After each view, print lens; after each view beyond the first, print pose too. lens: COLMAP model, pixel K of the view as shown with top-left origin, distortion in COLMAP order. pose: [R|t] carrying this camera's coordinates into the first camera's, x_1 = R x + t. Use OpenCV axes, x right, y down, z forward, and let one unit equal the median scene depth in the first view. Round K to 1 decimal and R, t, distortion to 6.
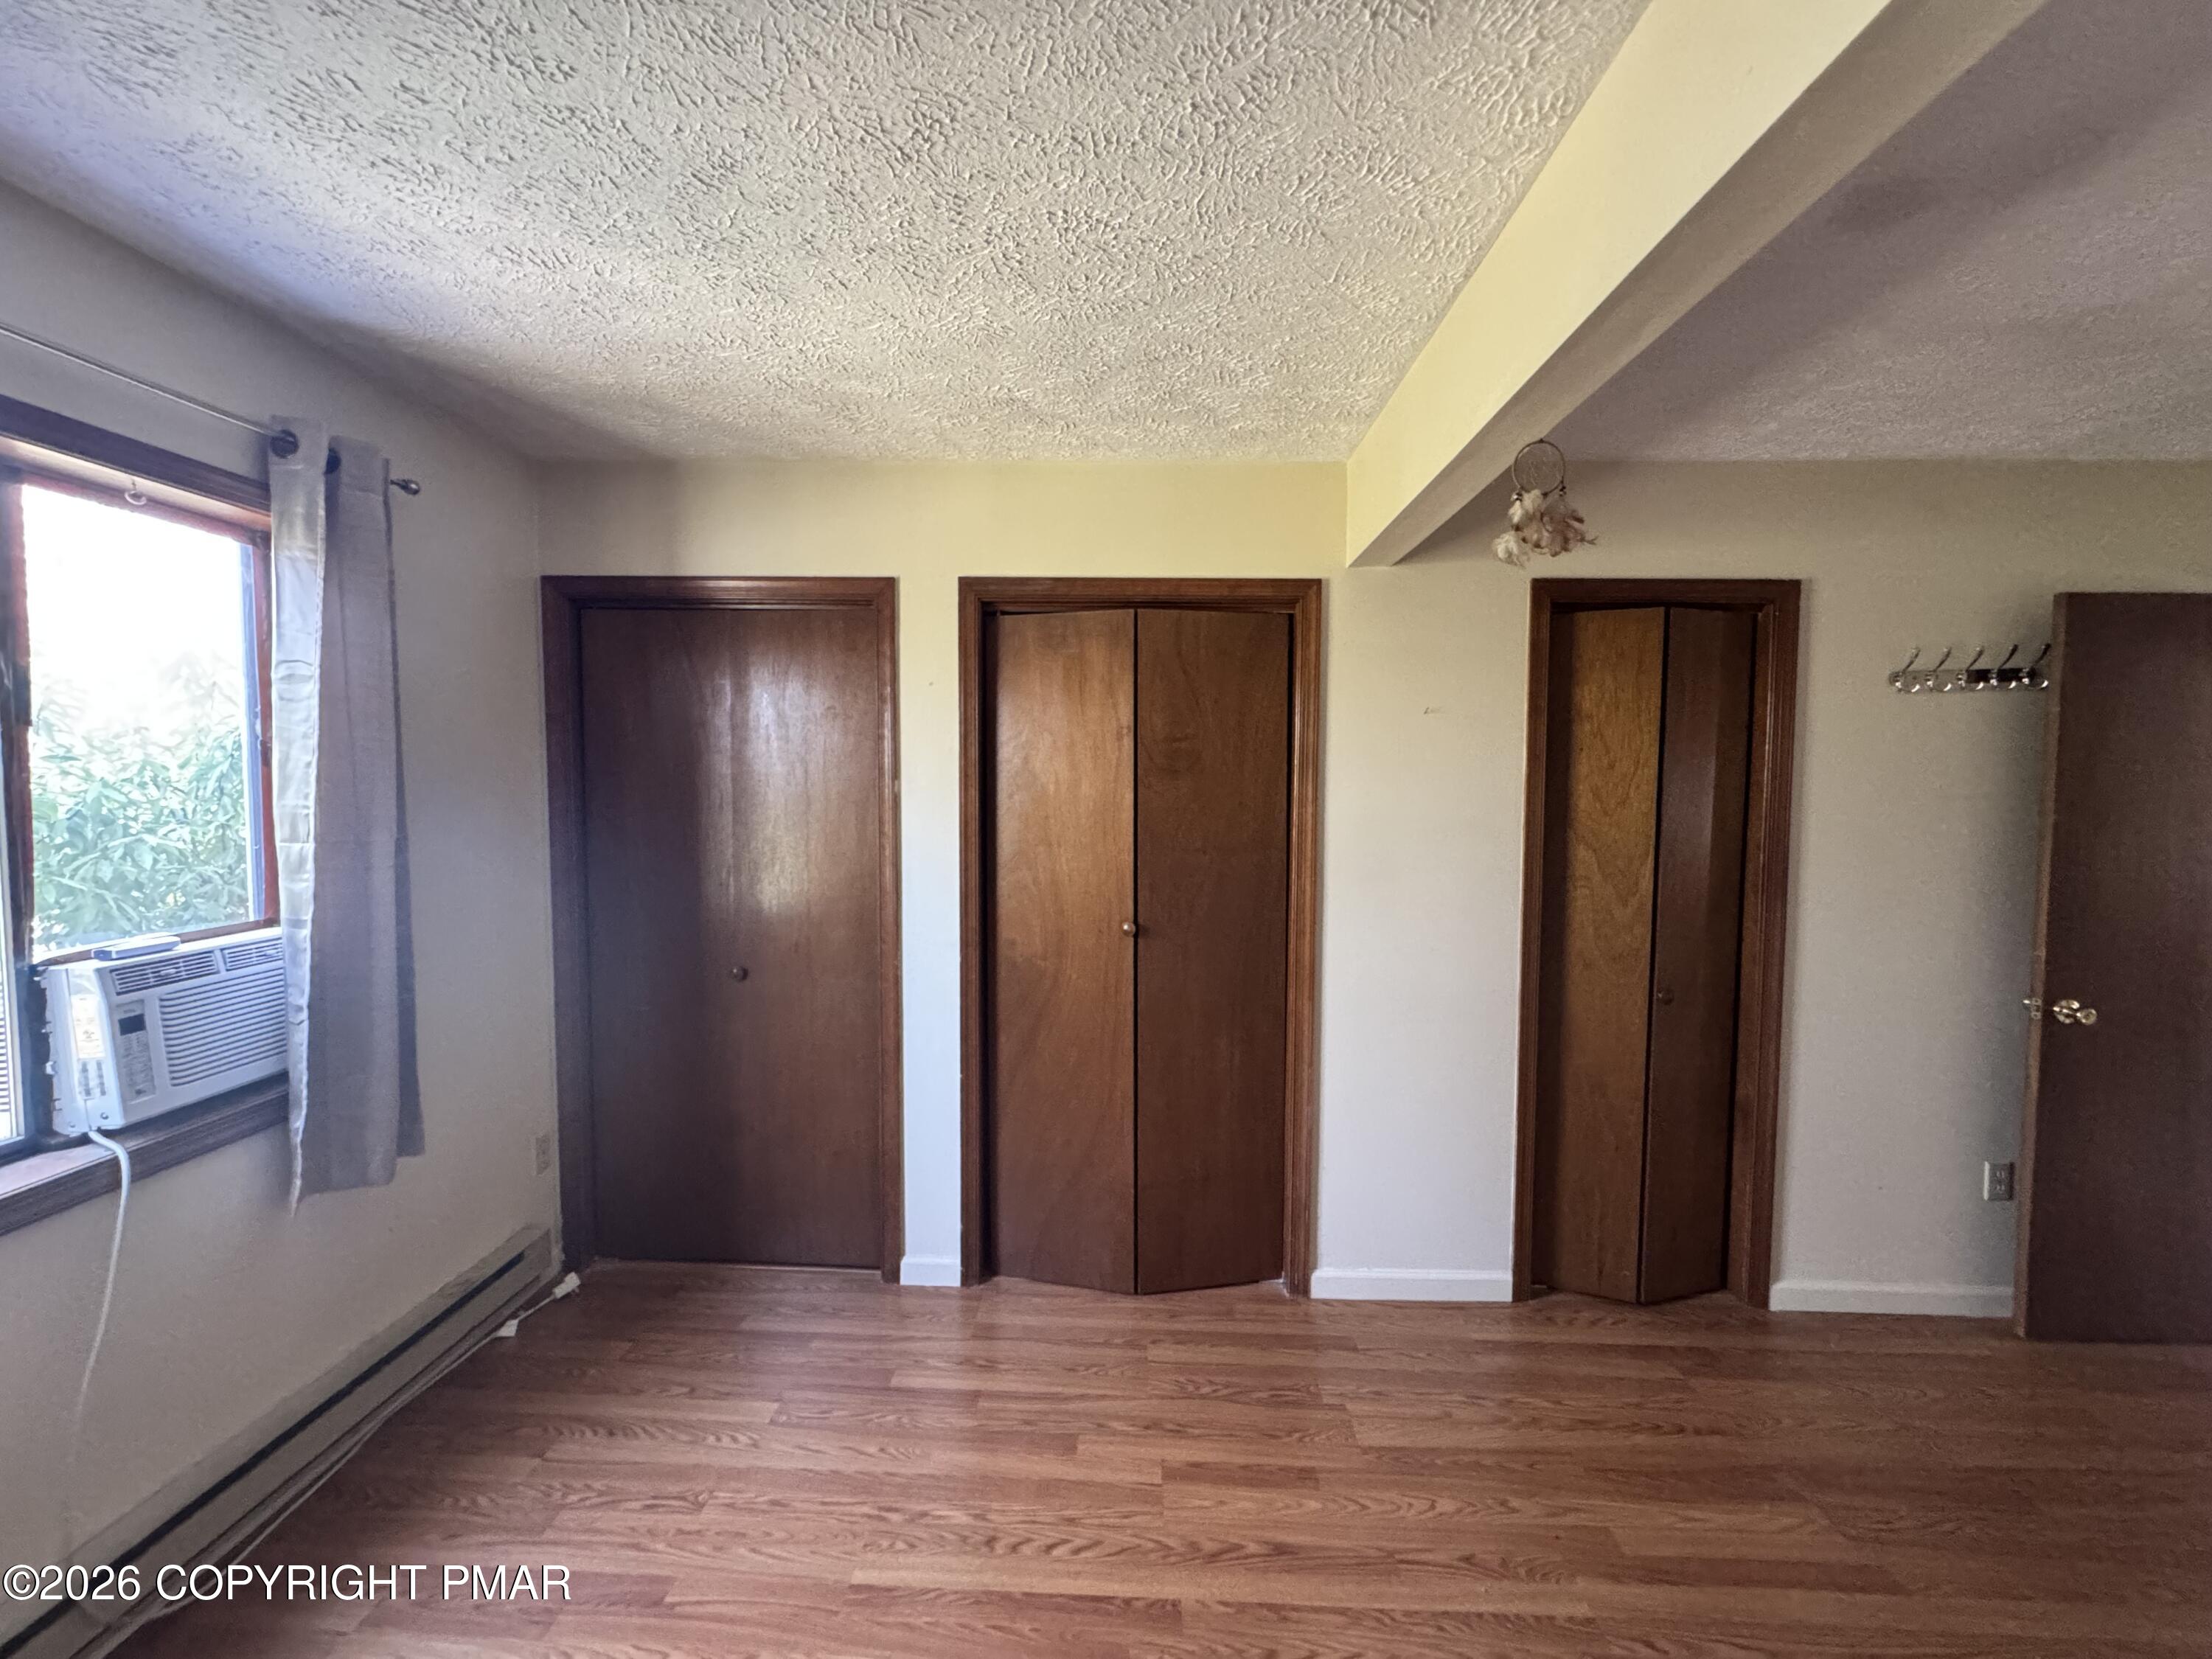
lens RADIAL K [[879.2, 0, 1104.2], [0, 879.2, 829.0], [0, 0, 1]] dist [-0.003101, -0.000161]
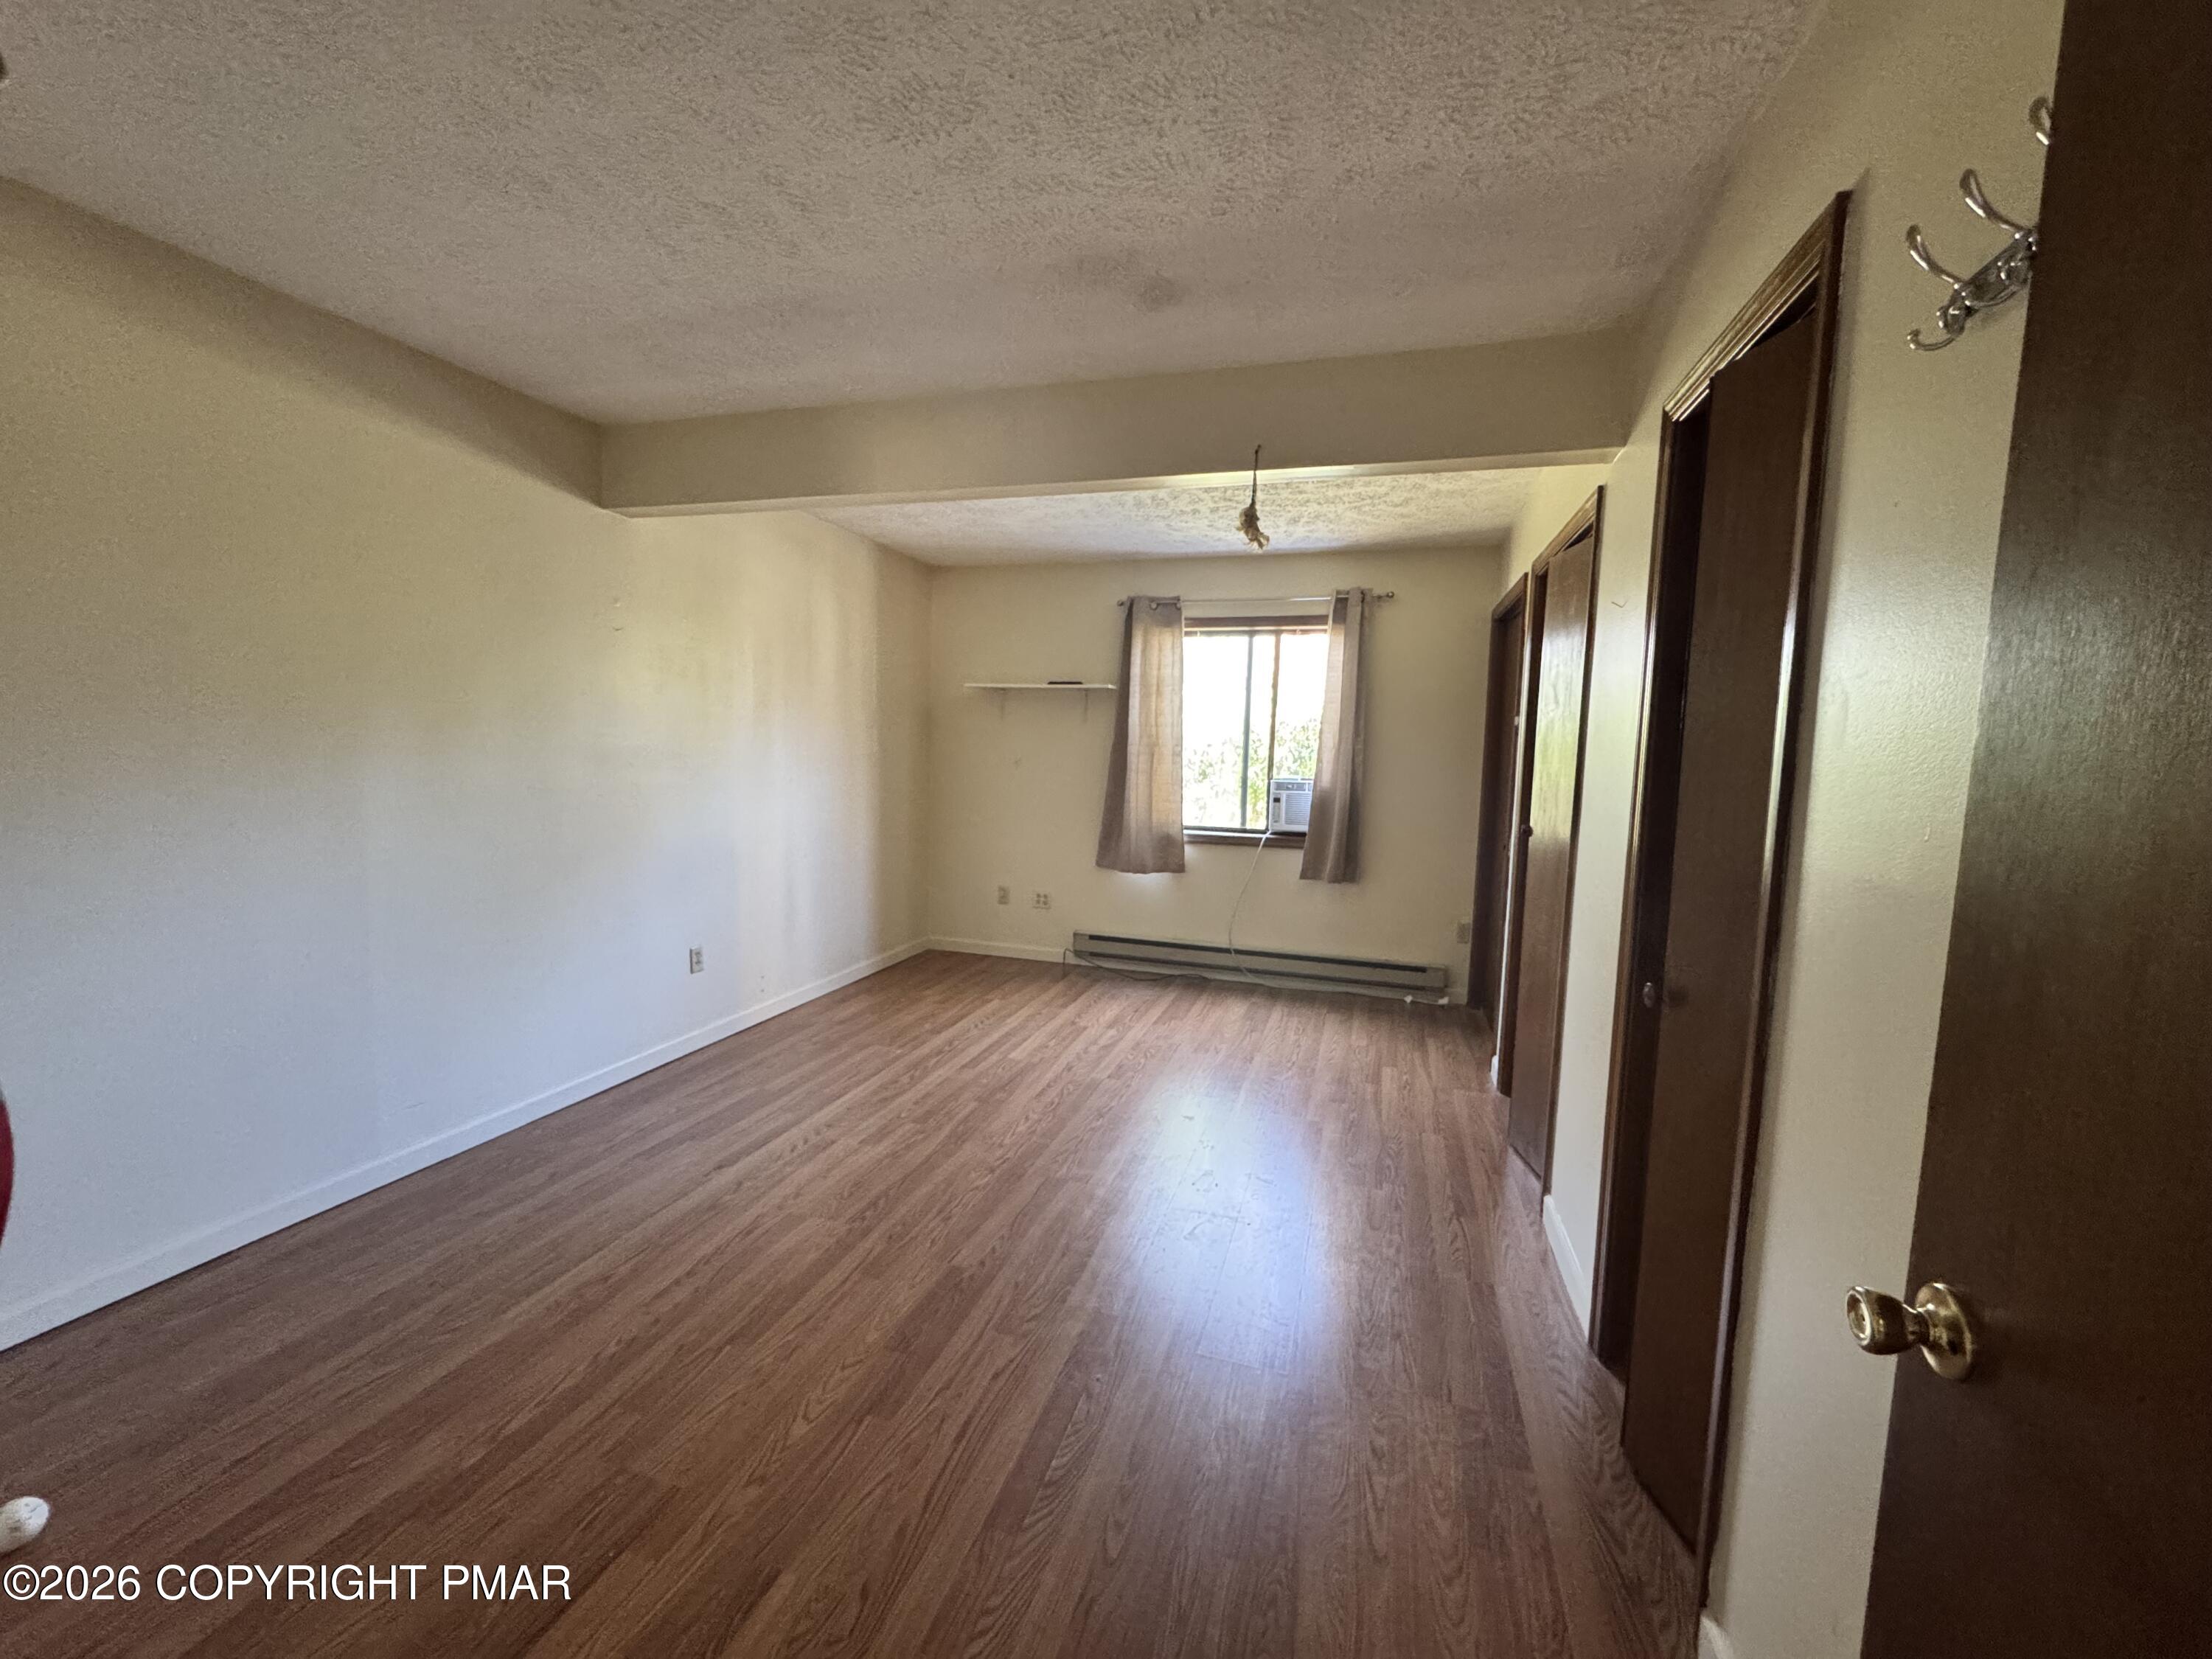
lens RADIAL K [[879.2, 0, 1104.2], [0, 879.2, 829.0], [0, 0, 1]] dist [-0.003101, -0.000161]
pose [[-0.262509, 0.071446, -0.962281, 1.352525], [-0.077930, 0.992428, 0.094944, 0.043132], [0.961777, 0.099914, -0.254953, 0.764343]]
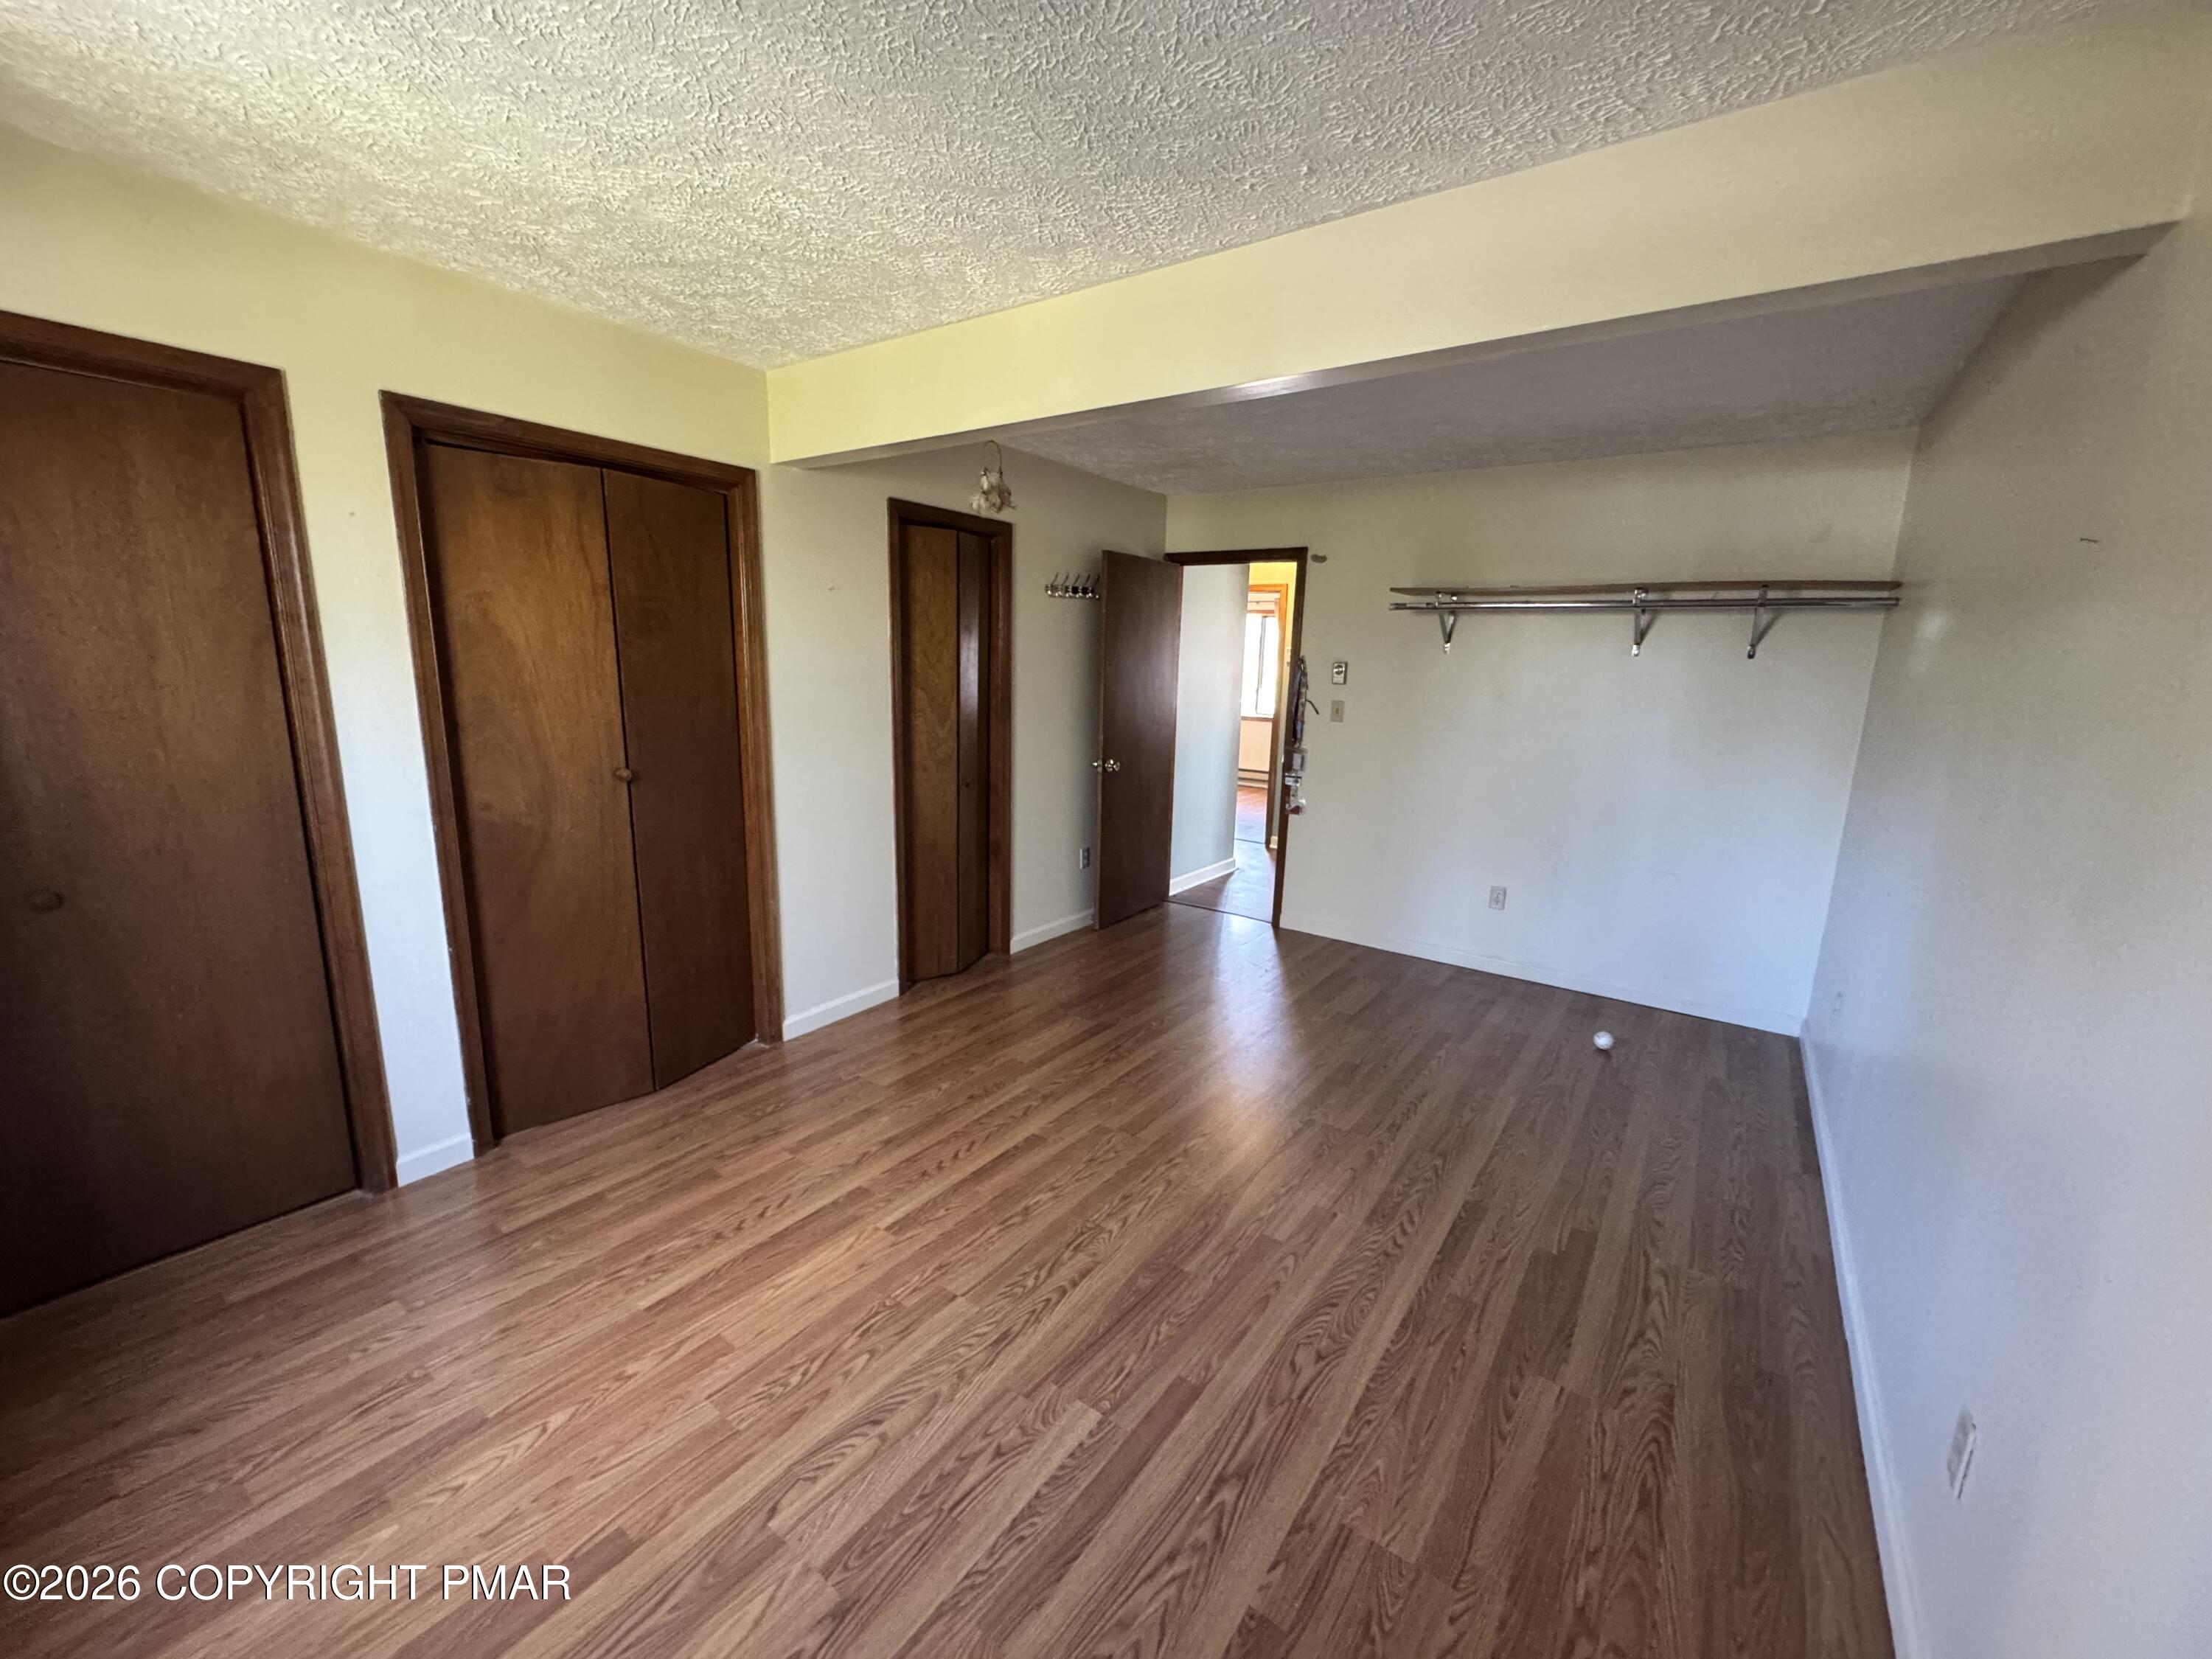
lens RADIAL K [[879.2, 0, 1104.2], [0, 879.2, 829.0], [0, 0, 1]] dist [-0.003101, -0.000161]
pose [[0.551687, -0.153601, 0.819785, -0.547745], [0.018244, 0.984883, 0.172257, 0.002509], [-0.833851, -0.080076, 0.546150, -0.097505]]
